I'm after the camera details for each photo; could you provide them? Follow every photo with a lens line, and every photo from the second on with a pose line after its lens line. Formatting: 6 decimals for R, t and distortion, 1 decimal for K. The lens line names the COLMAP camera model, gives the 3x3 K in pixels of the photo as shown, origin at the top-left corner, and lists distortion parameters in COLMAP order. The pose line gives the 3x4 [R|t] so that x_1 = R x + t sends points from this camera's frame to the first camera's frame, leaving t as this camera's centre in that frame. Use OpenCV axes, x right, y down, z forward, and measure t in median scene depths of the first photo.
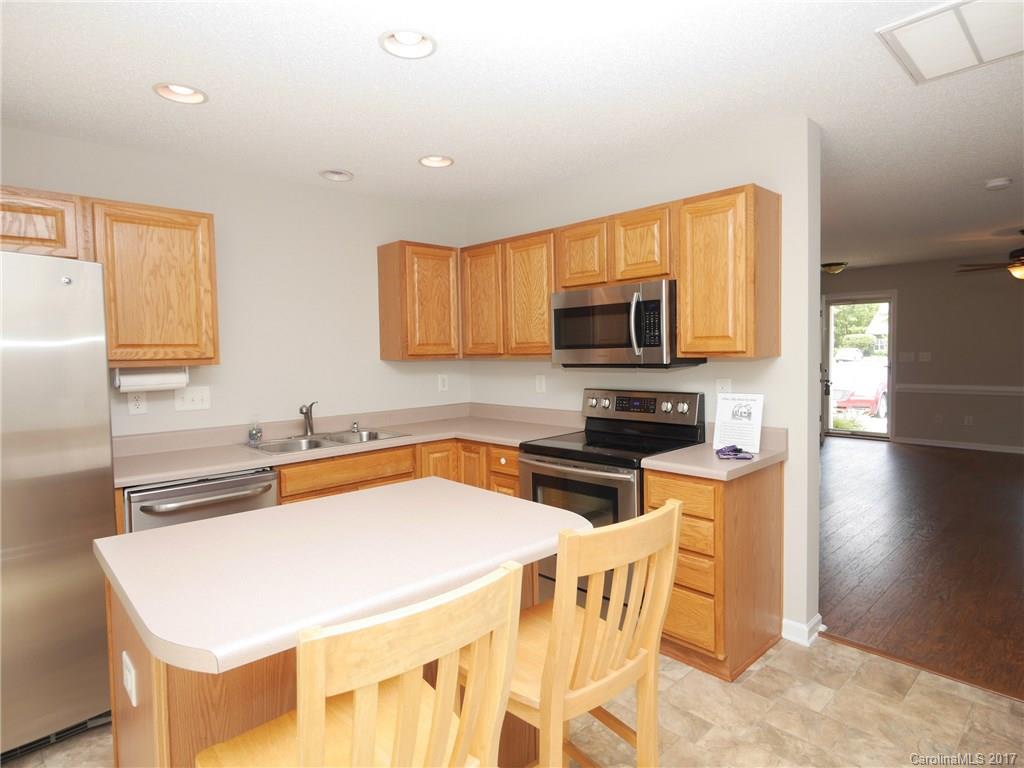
lens RADIAL K [[579.1, 0, 513.3], [0, 579.1, 376.3], [0, 0, 1]] dist [0.001419, 0.000156]
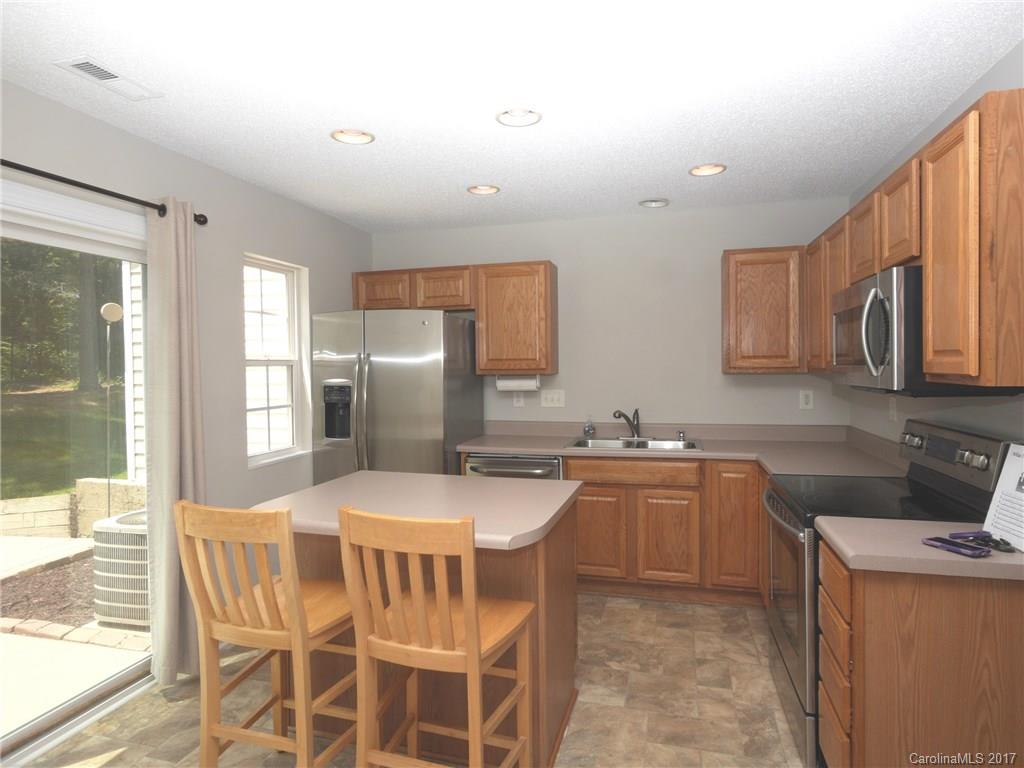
lens RADIAL K [[579.1, 0, 513.3], [0, 579.1, 376.3], [0, 0, 1]] dist [0.001419, 0.000156]
pose [[0.522370, 0.029851, -0.852196, 0.598978], [-0.035362, 0.999286, 0.013327, -0.030353], [0.851985, 0.023174, 0.523053, 0.250772]]
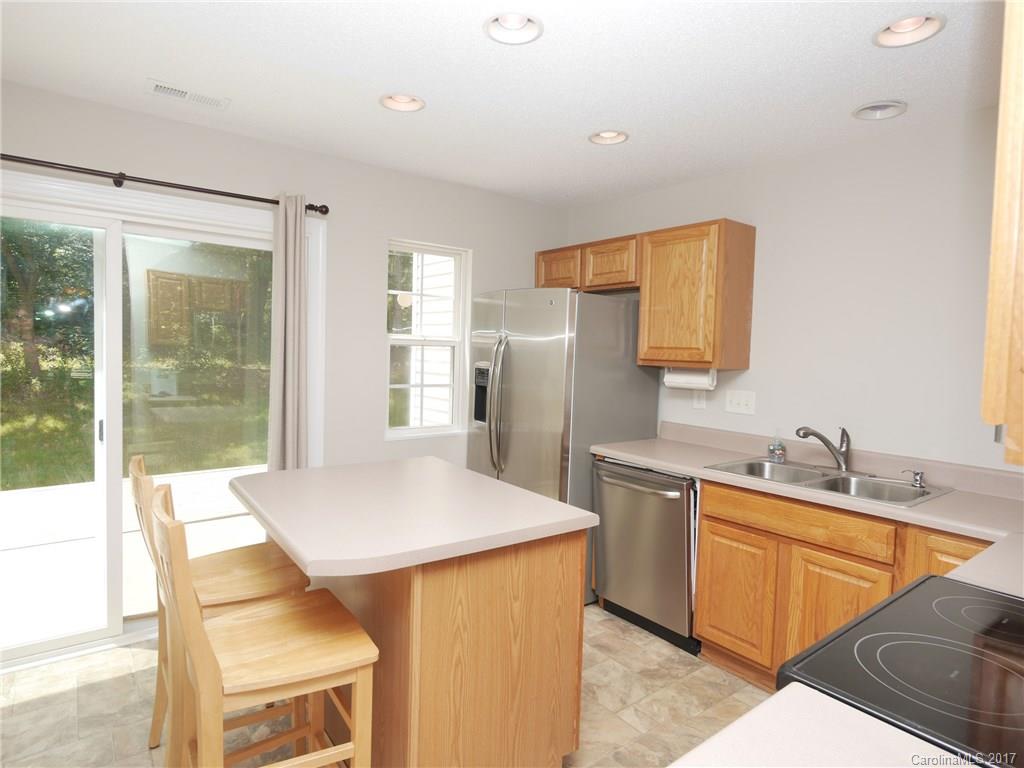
lens RADIAL K [[579.1, 0, 513.3], [0, 579.1, 376.3], [0, 0, 1]] dist [0.001419, 0.000156]
pose [[-0.101194, 0.062538, -0.992899, 0.545868], [-0.071099, 0.995016, 0.069918, -0.054608], [0.992323, 0.077669, -0.096243, 0.784665]]
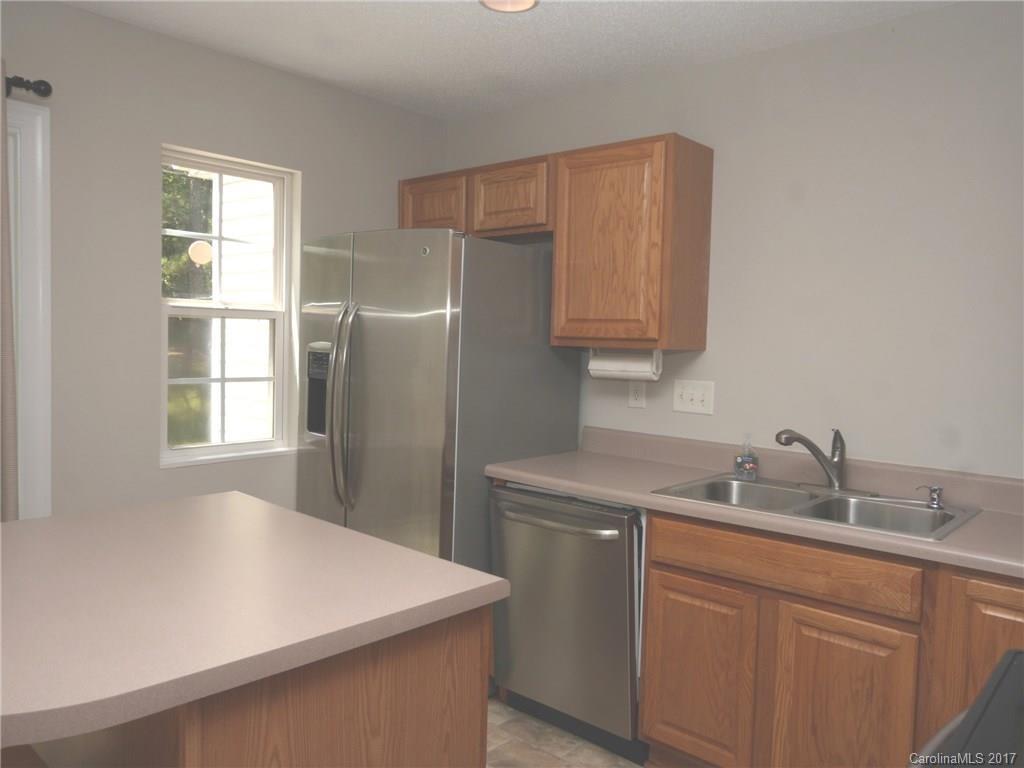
lens RADIAL K [[774.3, 0, 516.3], [0, 774.3, 377.8], [0, 0, 1]] dist [0.000950, 0.001839]
pose [[0.087626, 0.073872, -0.993411, 0.422347], [-0.072957, 0.995044, 0.067558, -0.037701], [0.993478, 0.066556, 0.092581, 0.774563]]
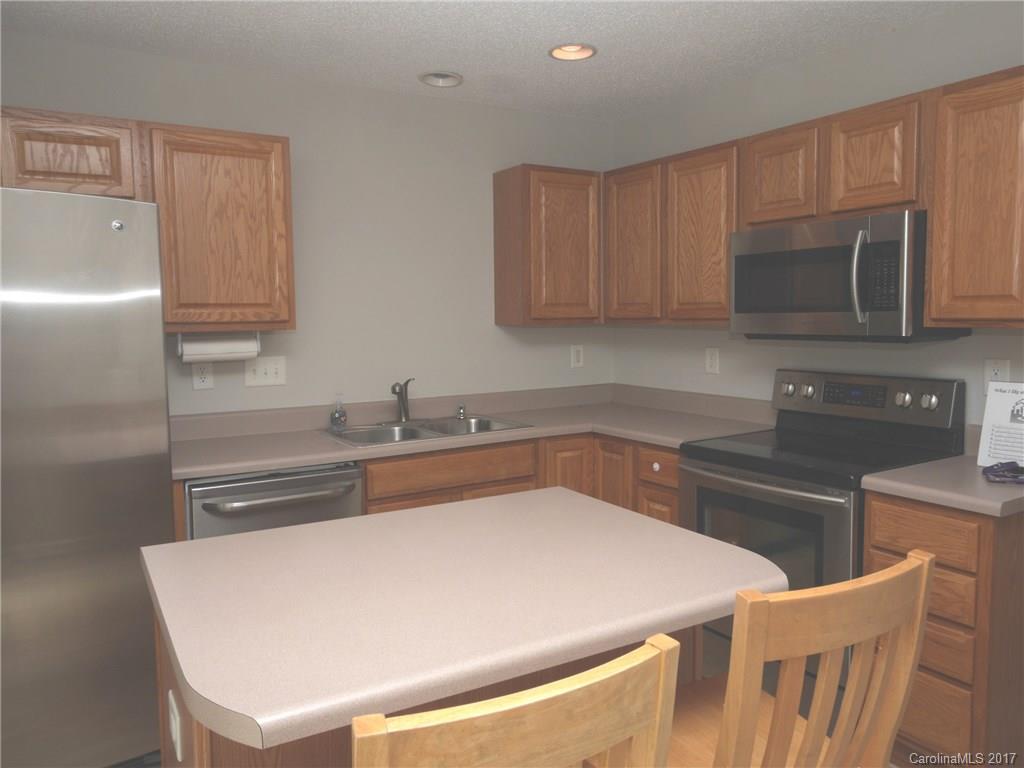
lens RADIAL K [[761.4, 0, 519.4], [0, 761.4, 377.7], [0, 0, 1]] dist [-0.000670, 0.002545]
pose [[0.979848, 0.024153, -0.198281, 0.000542], [-0.015503, 0.998864, 0.045061, -0.006205], [0.199144, -0.041079, 0.979109, 0.041180]]
